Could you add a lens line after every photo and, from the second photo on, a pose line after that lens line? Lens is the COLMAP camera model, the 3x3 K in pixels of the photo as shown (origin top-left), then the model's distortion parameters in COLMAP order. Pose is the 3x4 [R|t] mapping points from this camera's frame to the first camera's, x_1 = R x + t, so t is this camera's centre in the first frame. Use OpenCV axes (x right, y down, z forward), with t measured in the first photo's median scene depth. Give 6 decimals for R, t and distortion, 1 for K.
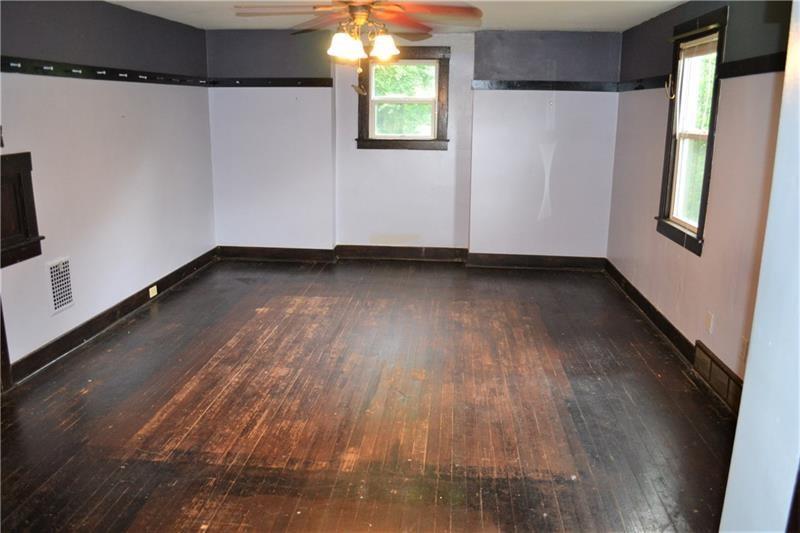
lens RADIAL K [[657.1, 0, 399.9], [0, 657.1, 268.8], [0, 0, 1]] dist [-0.073169, 0.001810]
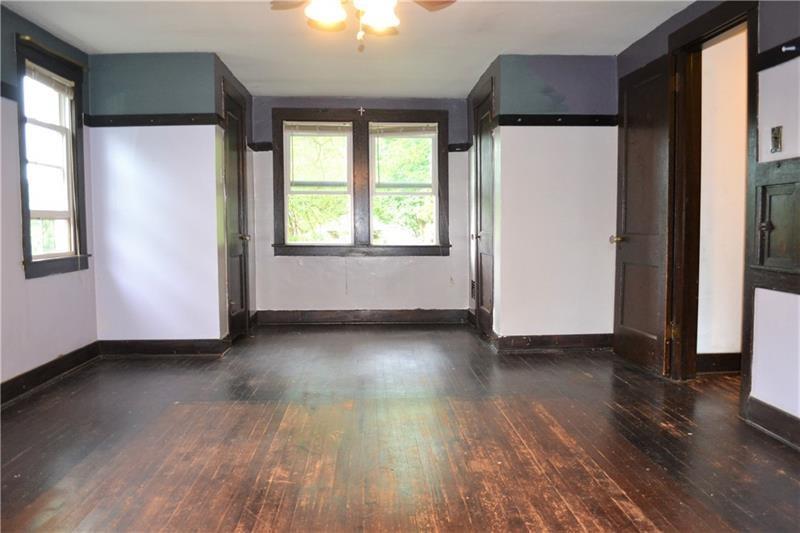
lens RADIAL K [[657.1, 0, 402.5], [0, 657.1, 264.9], [0, 0, 1]] dist [-0.073169, 0.001810]
pose [[-0.990441, 0.003960, -0.137879, -0.004945], [-0.036726, 0.955933, 0.291279, -0.255764], [0.132956, 0.293558, -0.946650, 1.642986]]
